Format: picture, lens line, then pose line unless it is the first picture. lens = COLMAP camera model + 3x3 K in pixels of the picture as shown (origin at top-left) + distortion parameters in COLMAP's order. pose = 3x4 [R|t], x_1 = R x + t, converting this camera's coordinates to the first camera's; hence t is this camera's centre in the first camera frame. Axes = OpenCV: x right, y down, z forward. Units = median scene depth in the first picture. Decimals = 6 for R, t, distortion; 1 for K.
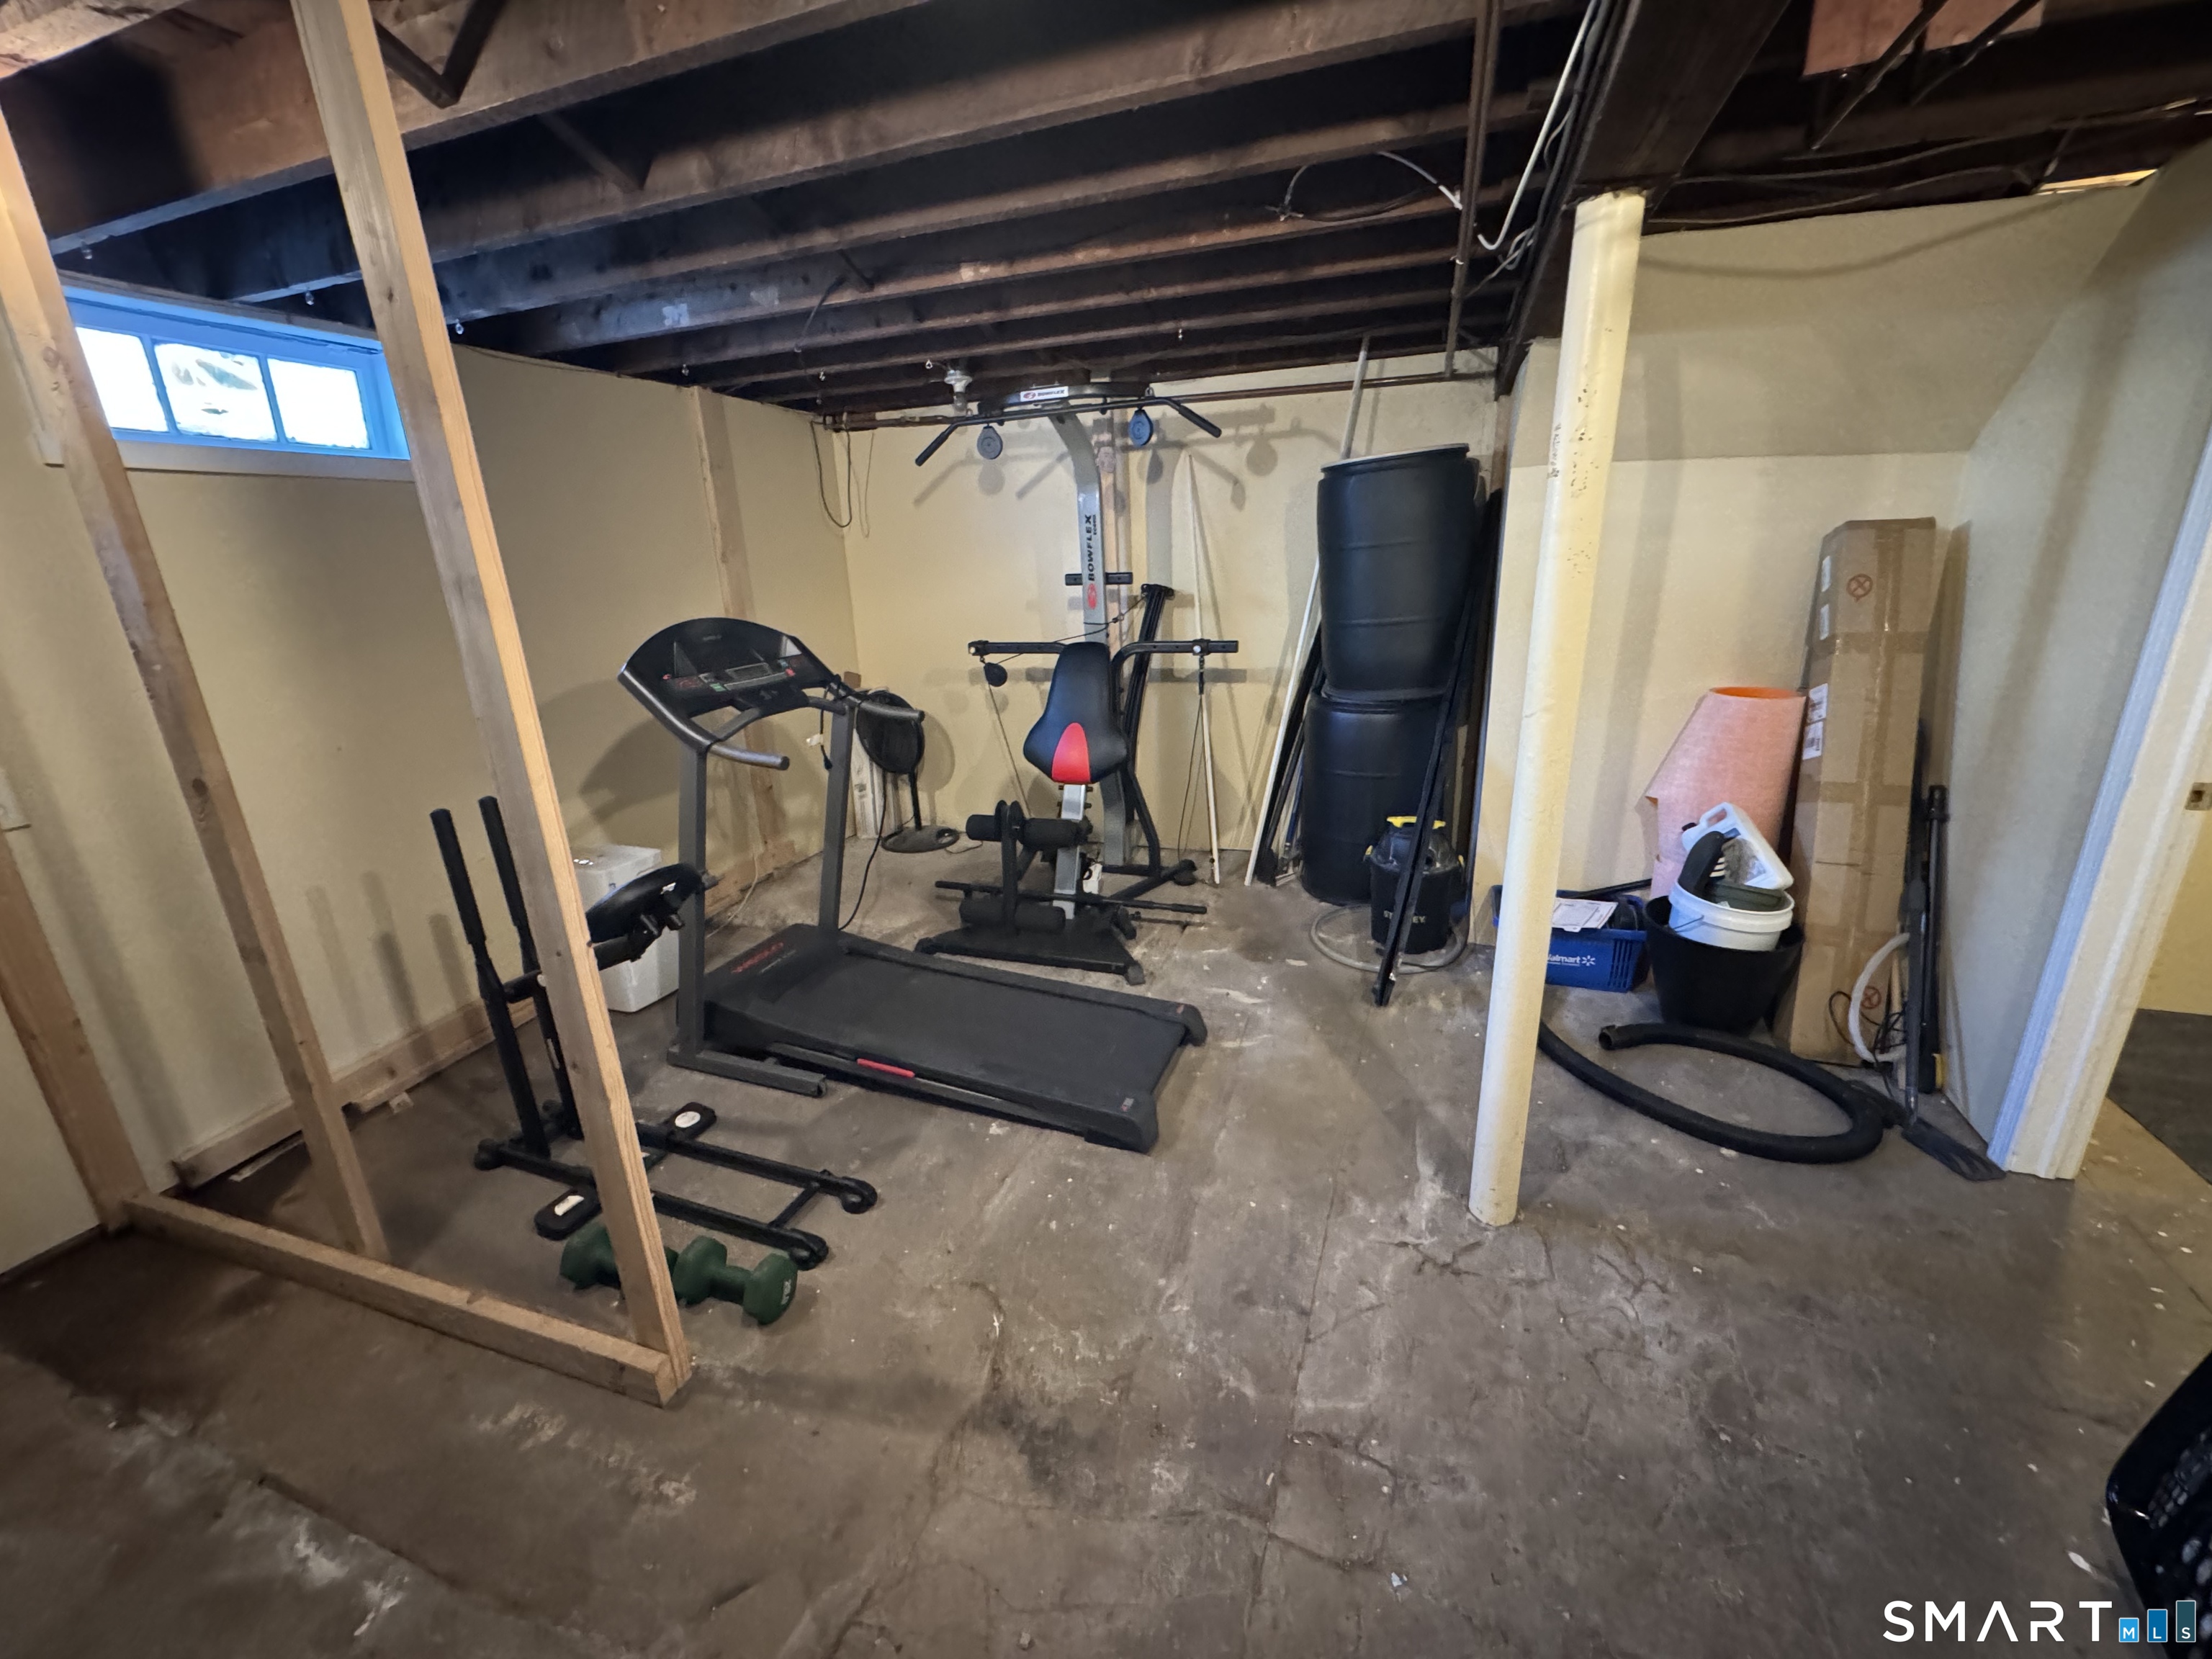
lens RADIAL K [[882.2, 0, 1107.3], [0, 882.2, 829.6], [0, 0, 1]] dist [-0.000600, 0.000193]
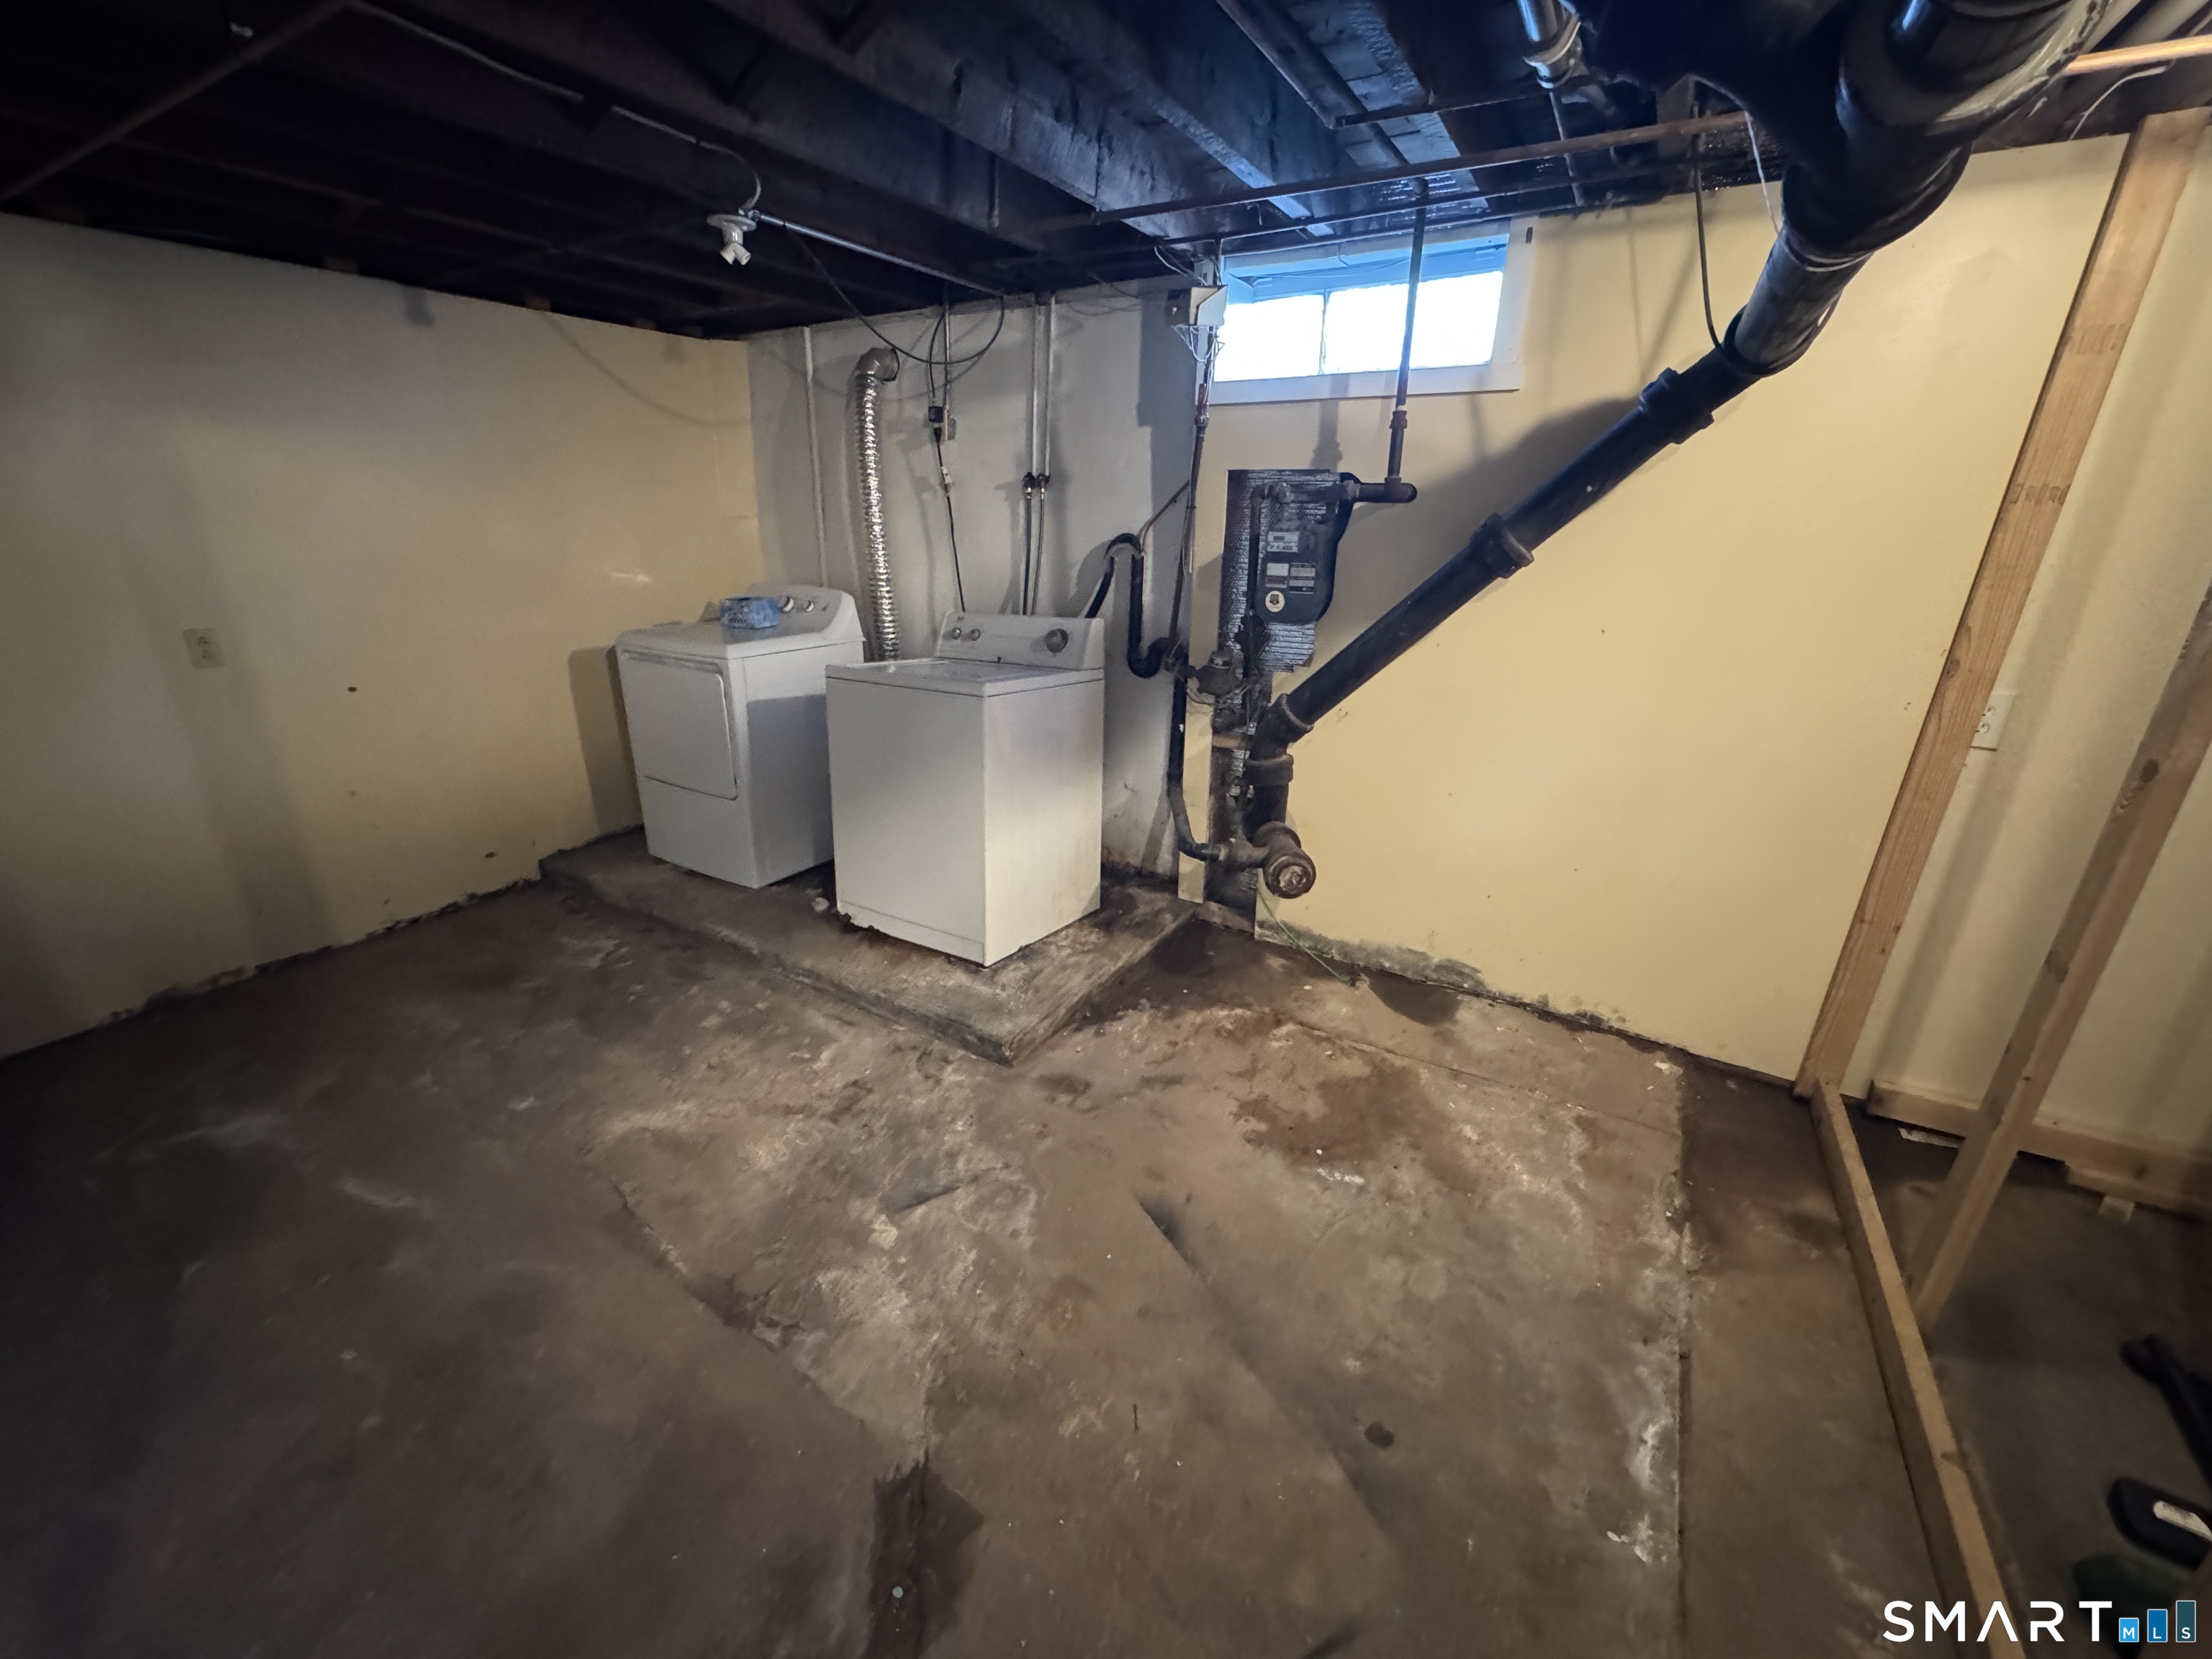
lens RADIAL K [[882.2, 0, 1097.5], [0, 882.2, 828.5], [0, 0, 1]] dist [-0.000600, 0.000193]
pose [[-0.202864, 0.372983, -0.905390, -0.052292], [-0.300910, 0.856130, 0.420112, -0.035829], [0.931826, 0.357666, -0.061444, 0.112807]]
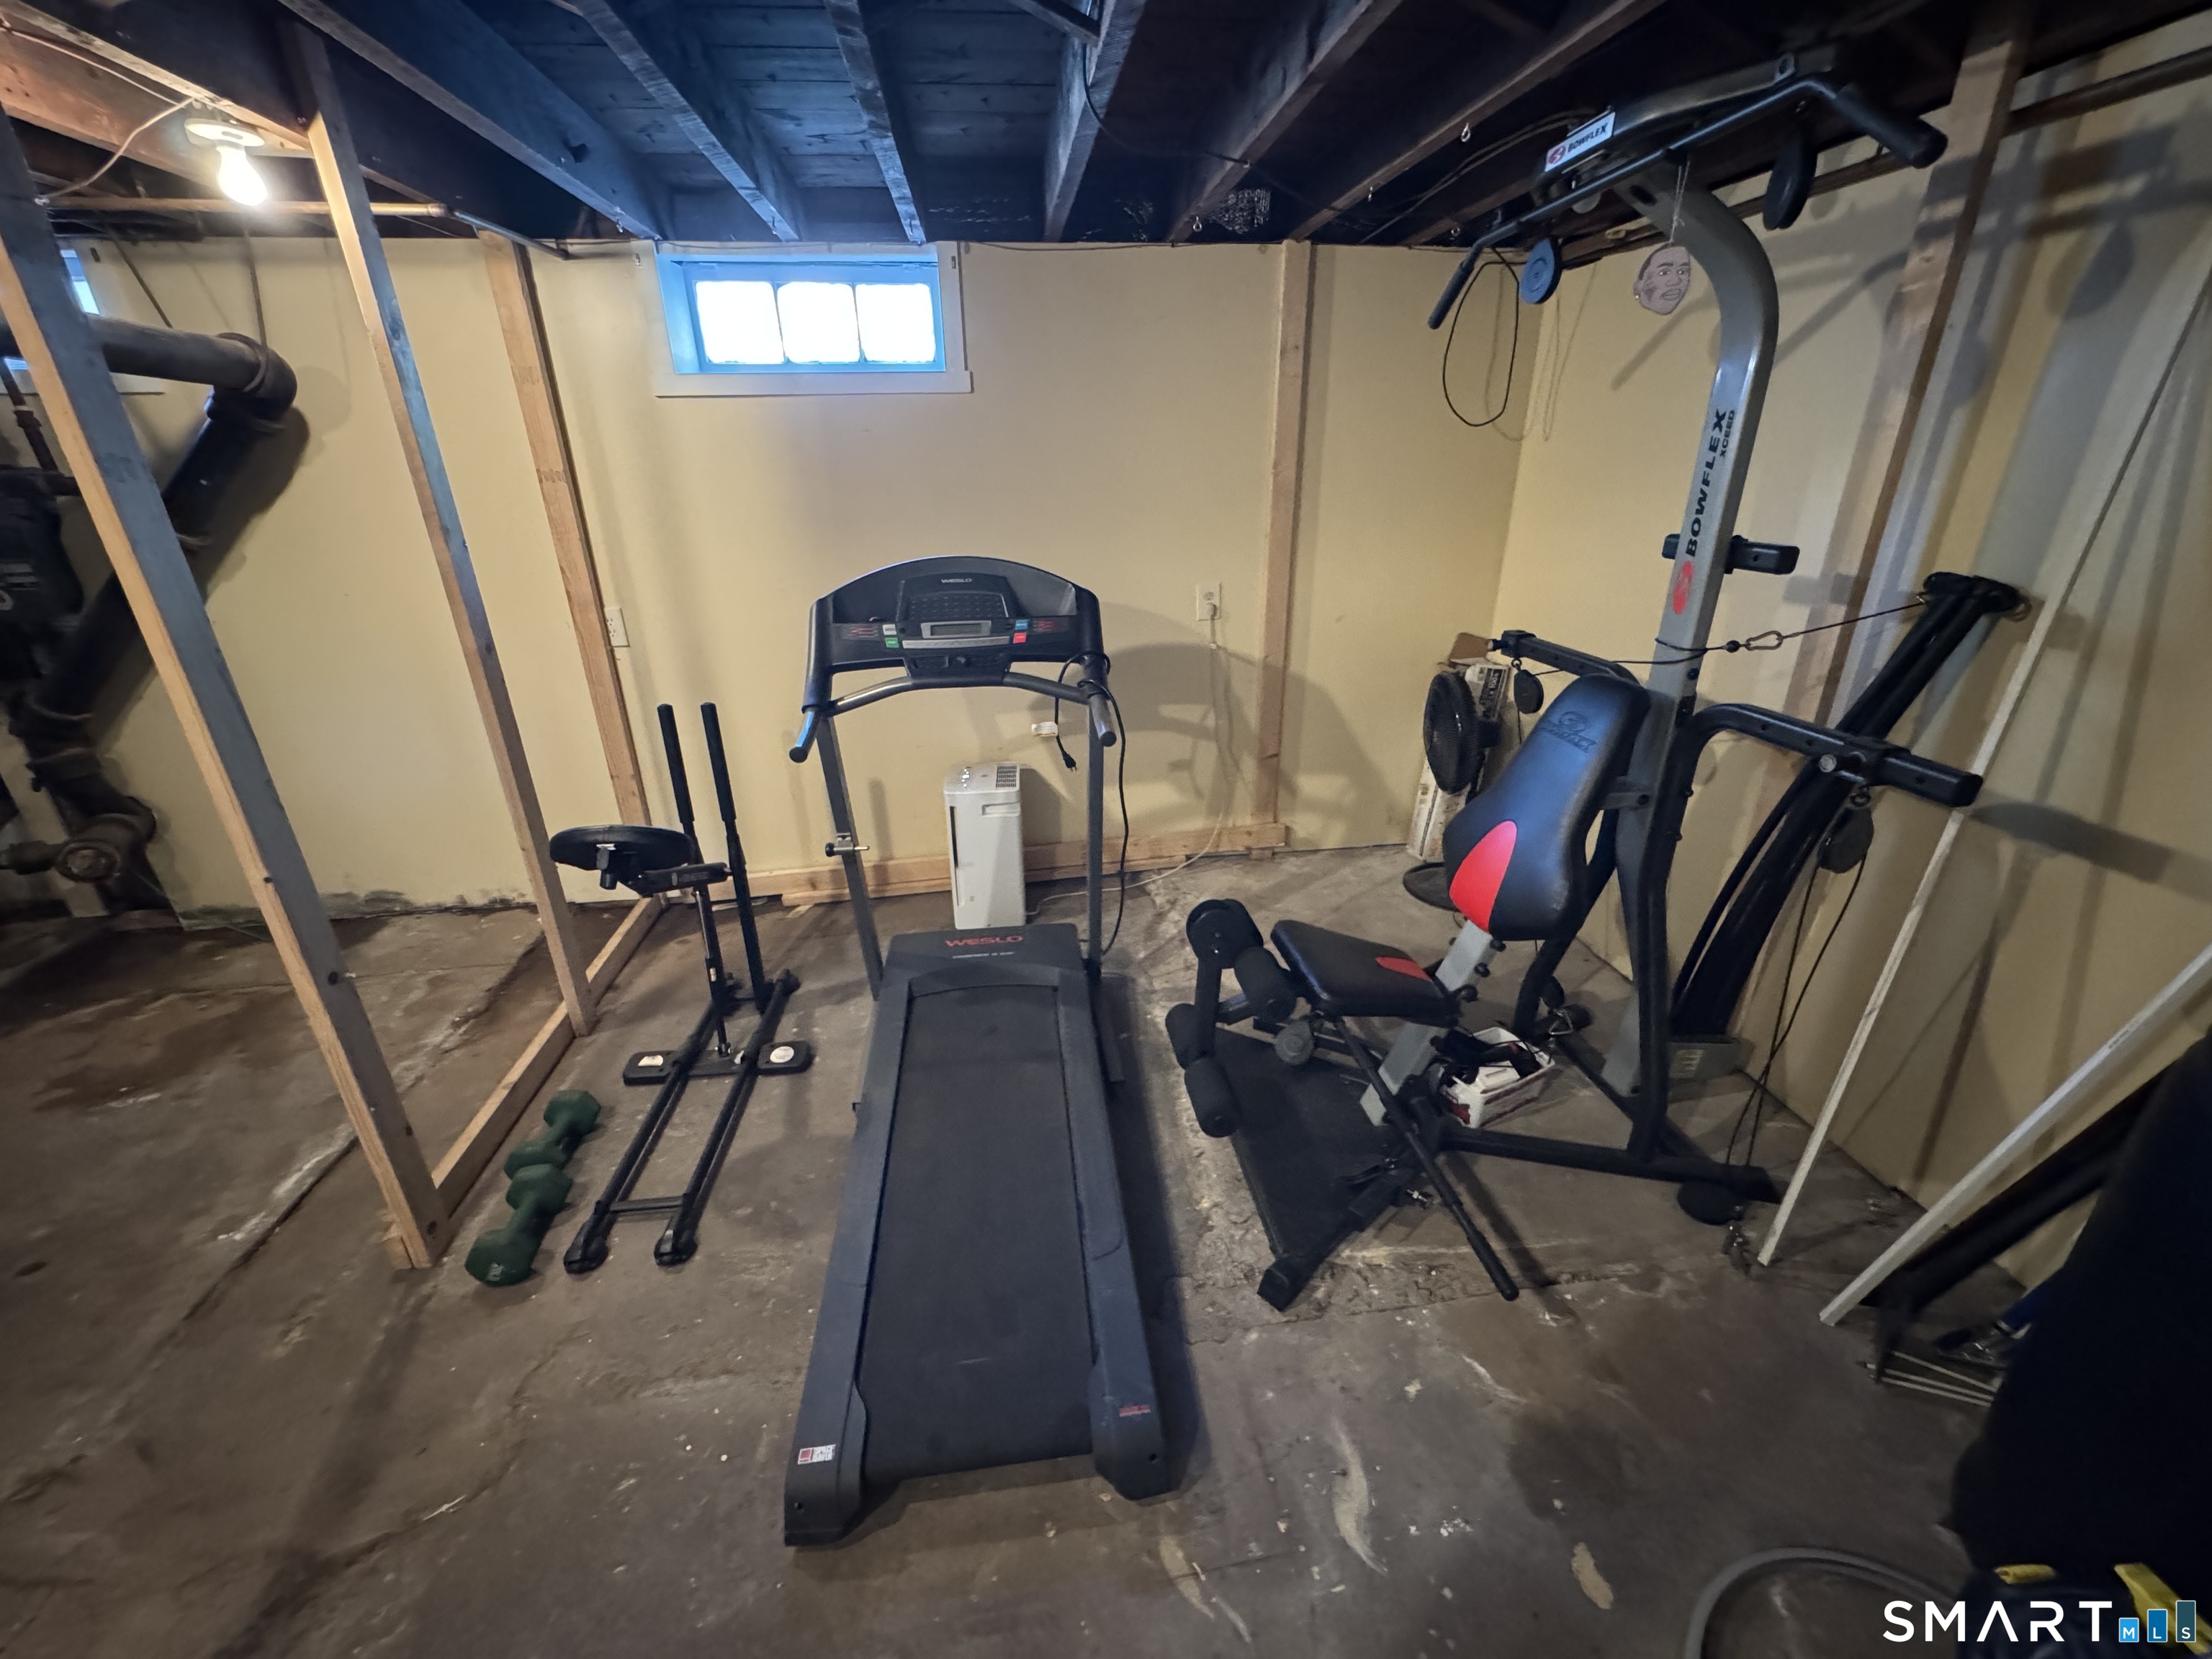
lens RADIAL K [[882.2, 0, 1107.1], [0, 882.2, 829.9], [0, 0, 1]] dist [-0.000600, 0.000193]
pose [[0.458395, 0.372904, -0.806732, 0.437701], [-0.271533, 0.923077, 0.272395, -0.302460], [0.846253, 0.094190, 0.524390, 0.797878]]
